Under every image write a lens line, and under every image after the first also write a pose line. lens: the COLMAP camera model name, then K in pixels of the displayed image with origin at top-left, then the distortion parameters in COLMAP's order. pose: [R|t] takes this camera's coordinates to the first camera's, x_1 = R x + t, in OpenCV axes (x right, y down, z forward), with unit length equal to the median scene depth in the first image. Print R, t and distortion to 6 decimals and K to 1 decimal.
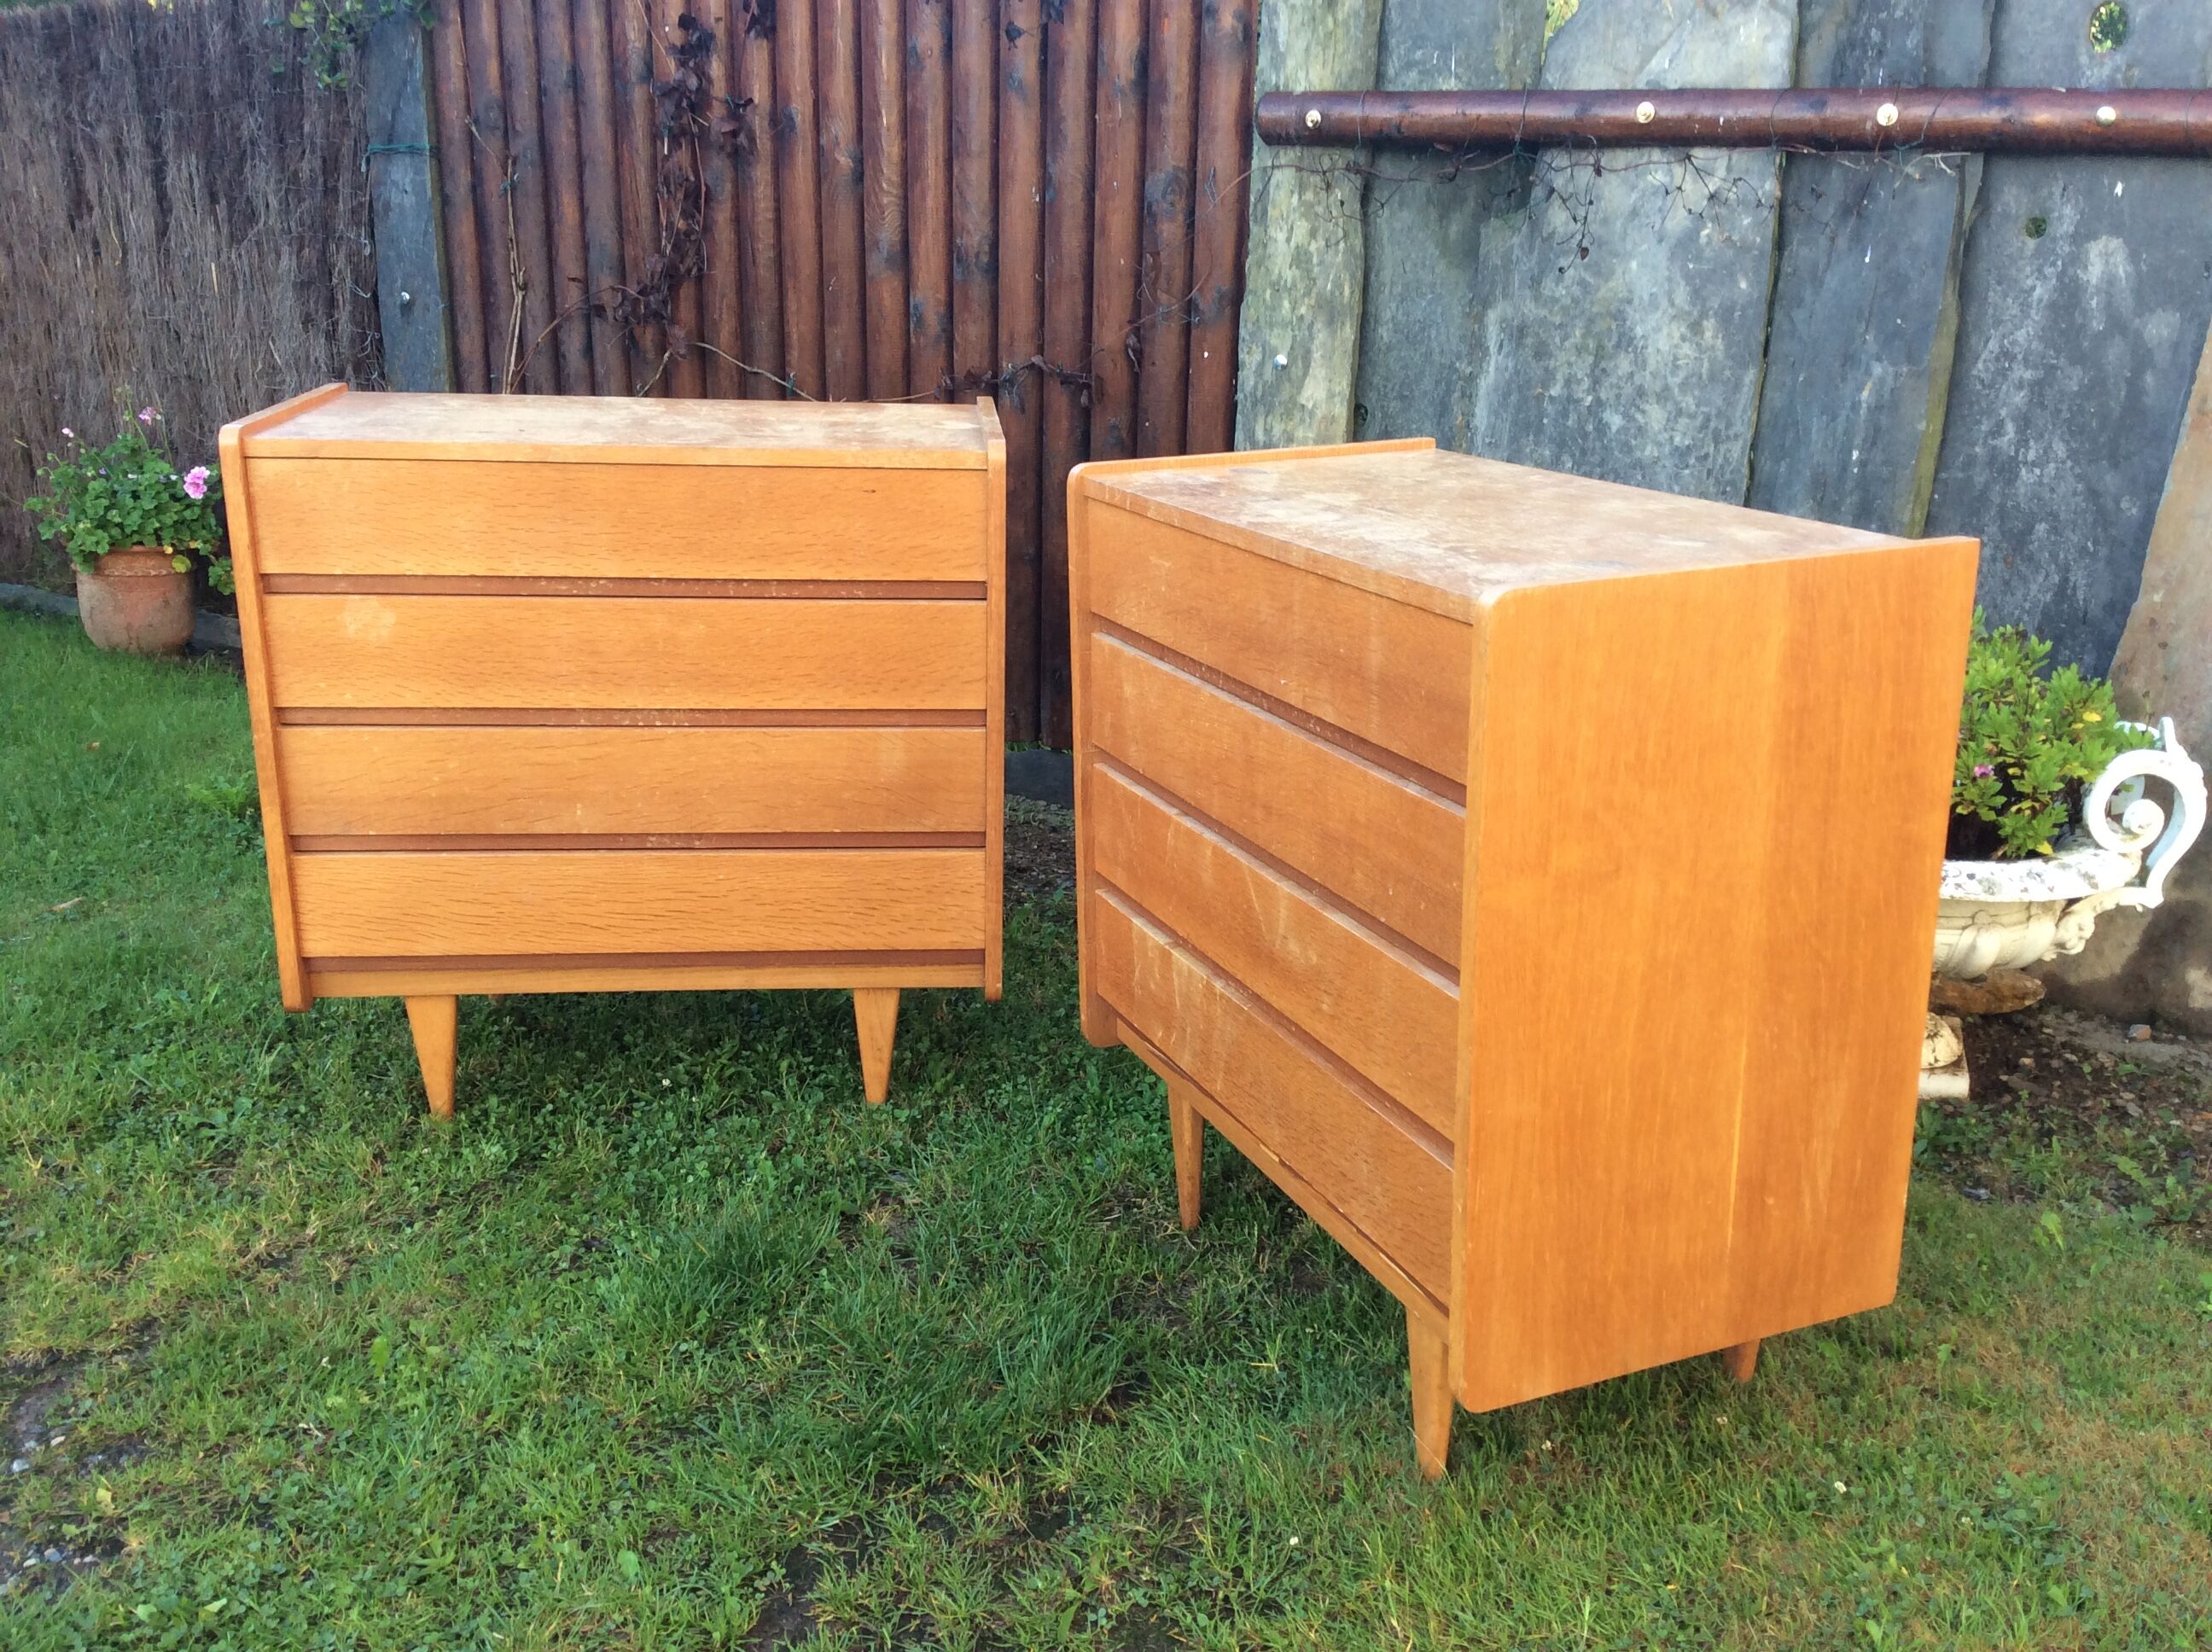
lens RADIAL K [[2022.5, 0, 1103.4], [0, 2022.5, 883.9], [0, 0, 1]] dist [0.110623, -0.223428]
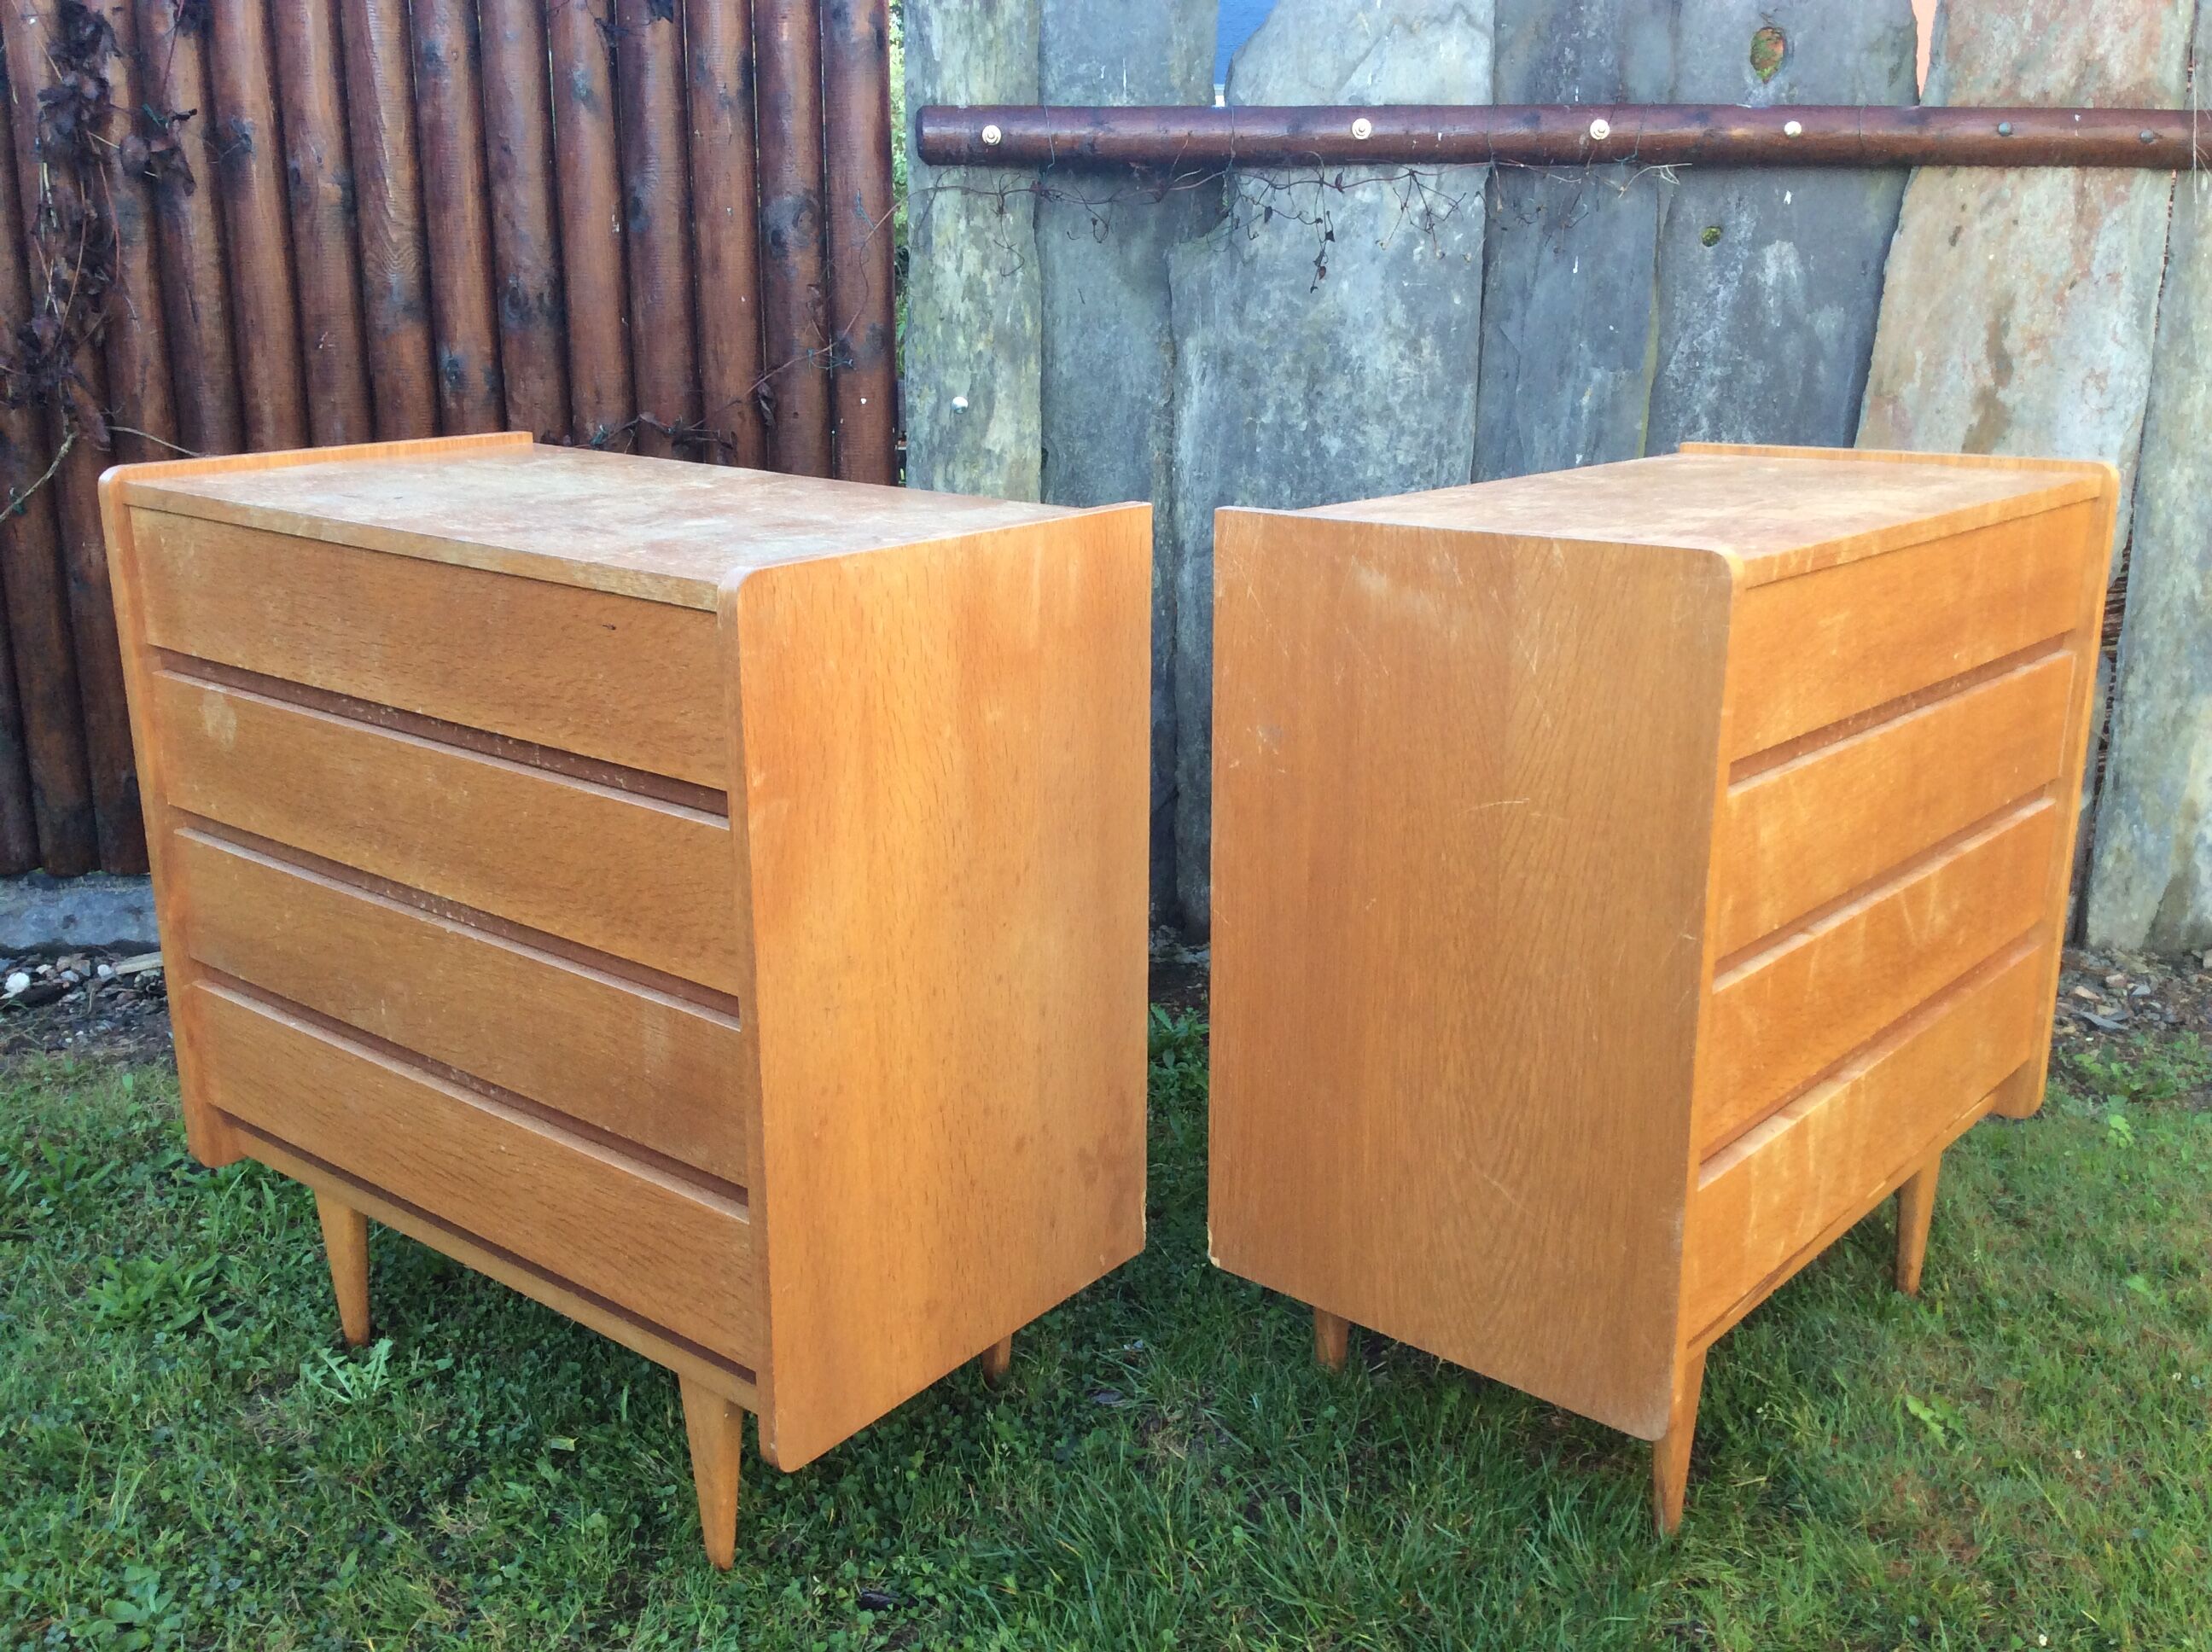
lens RADIAL K [[2036.6, 0, 1109.3], [0, 2036.6, 855.2], [0, 0, 1]] dist [0.131184, -0.247904]
pose [[0.855055, -0.156641, 0.494312, -0.364854], [0.183138, 0.983073, -0.005268, -0.047754], [-0.485120, 0.095032, 0.869268, 0.218171]]
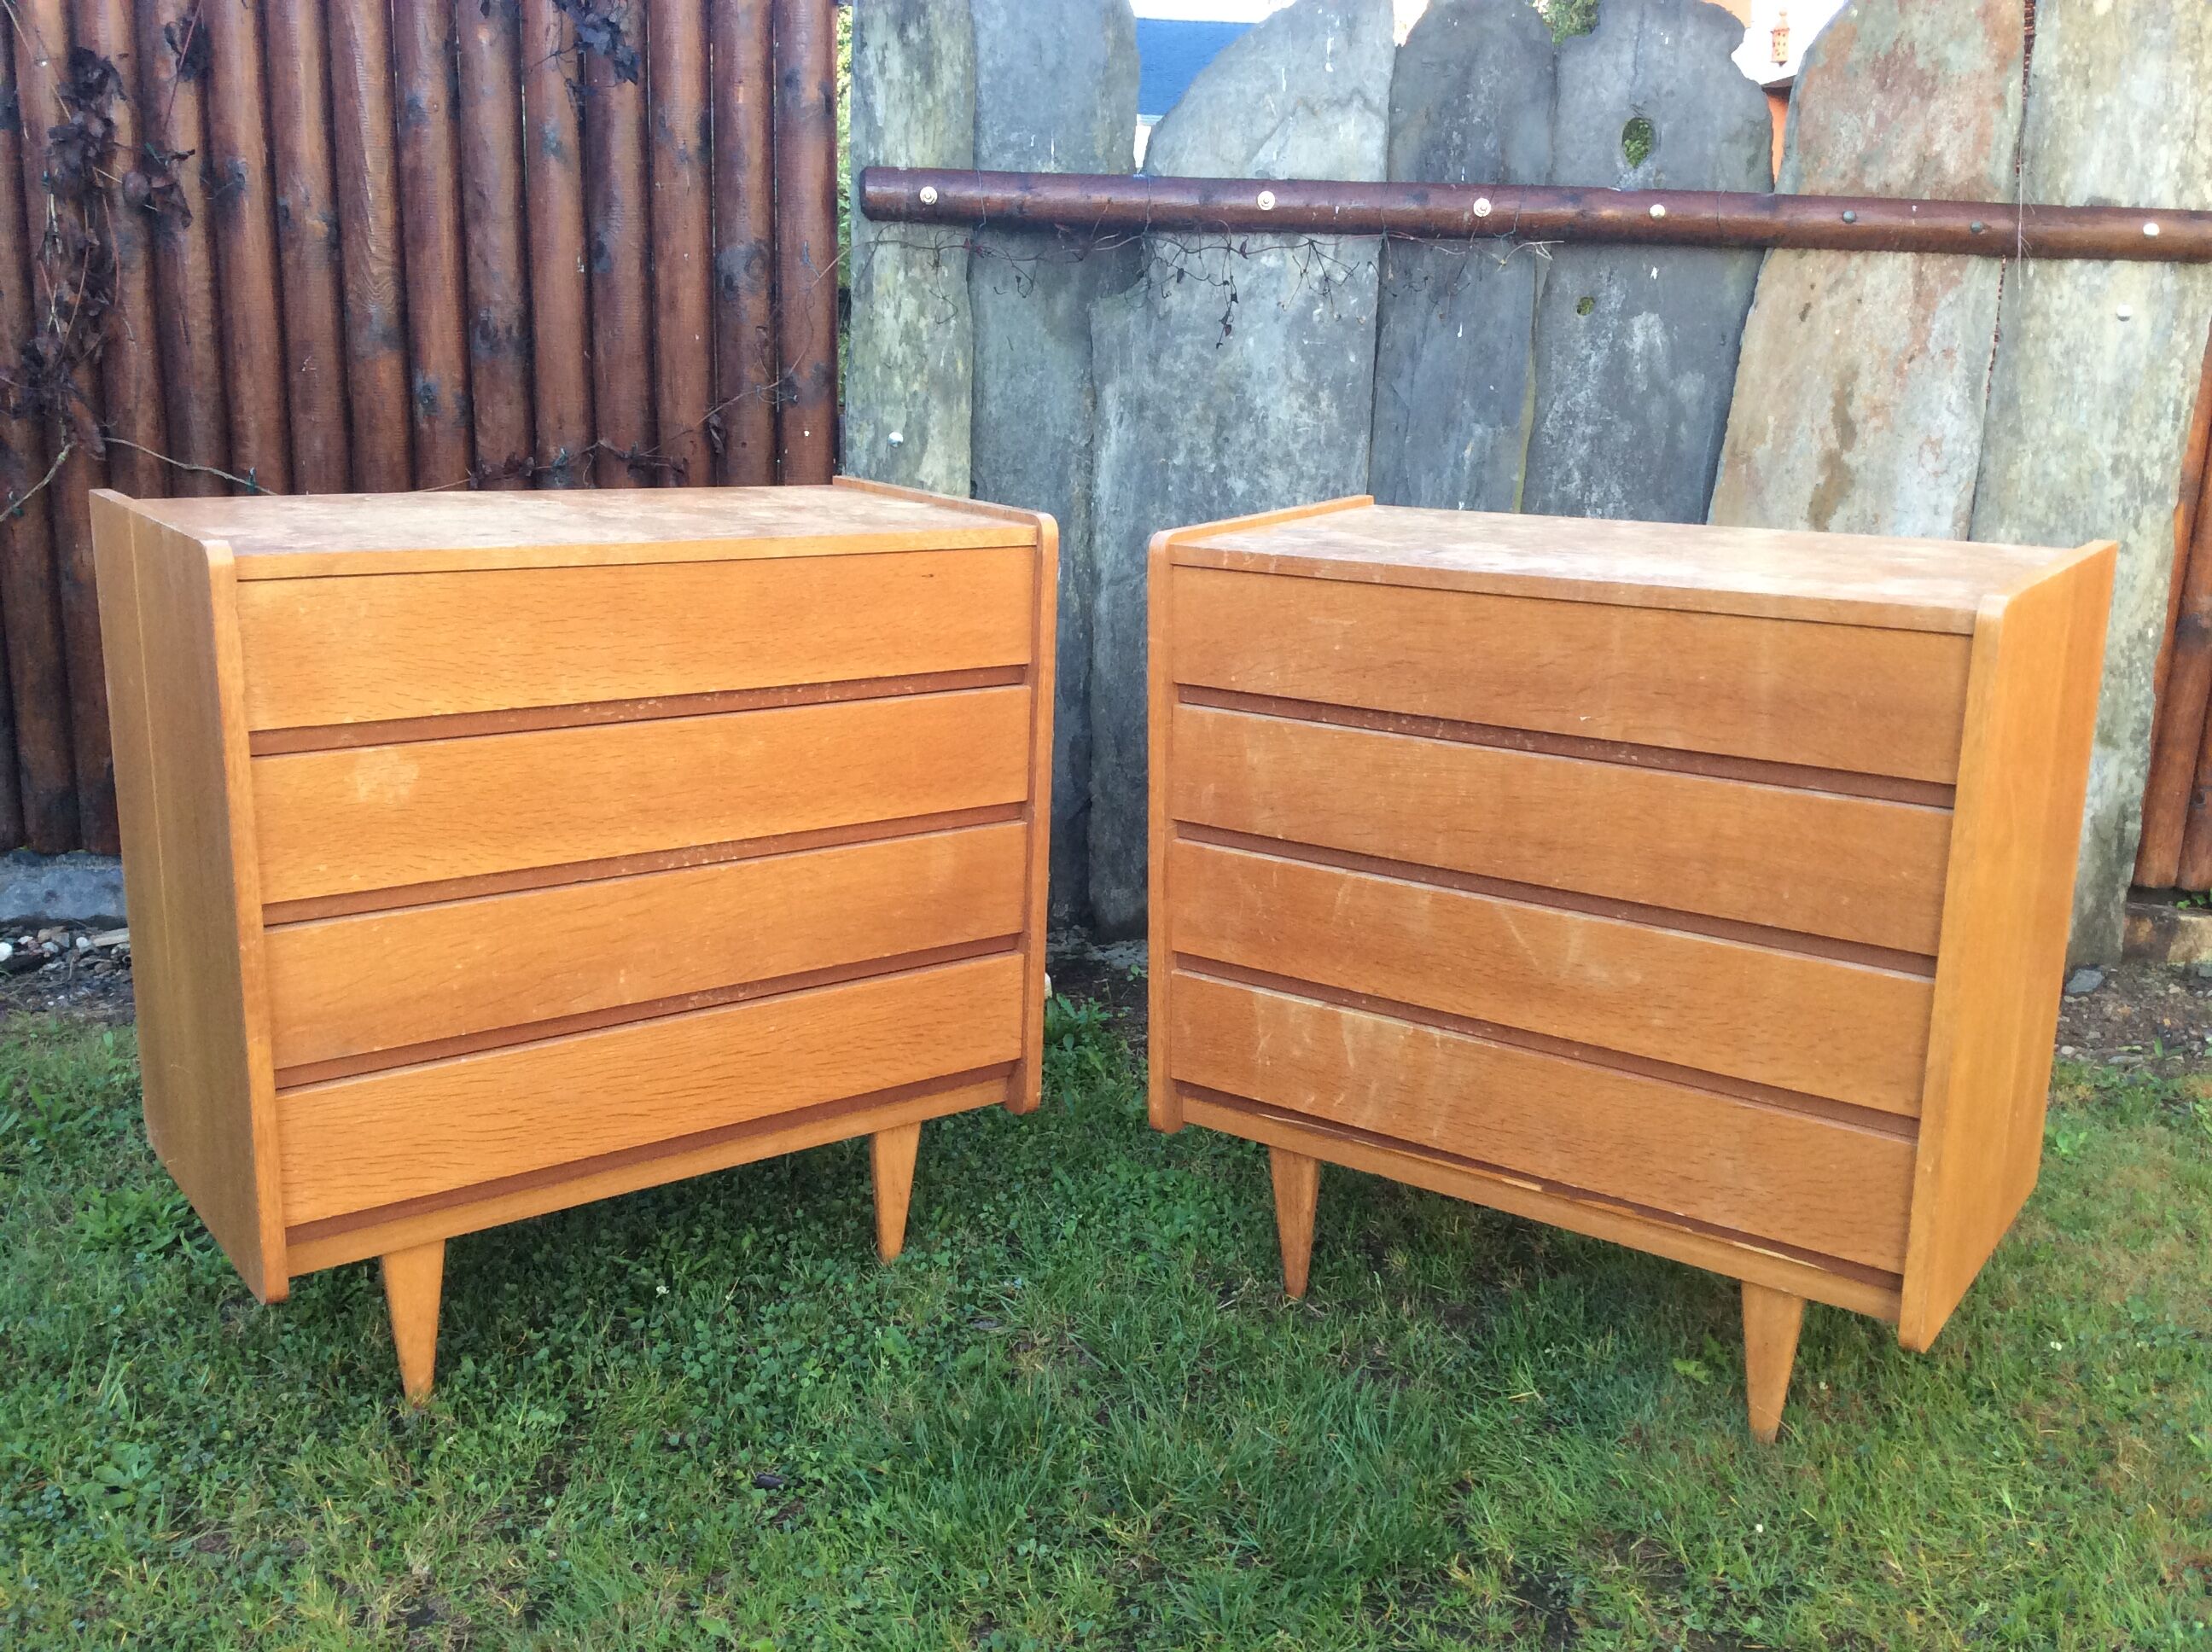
lens RADIAL K [[2042.4, 0, 1112.3], [0, 2042.4, 858.3], [0, 0, 1]] dist [0.142055, -0.275803]
pose [[0.848758, -0.130853, 0.512335, -0.388130], [0.159710, 0.987085, -0.012477, -0.031628], [-0.504086, 0.092415, 0.858695, 0.129672]]
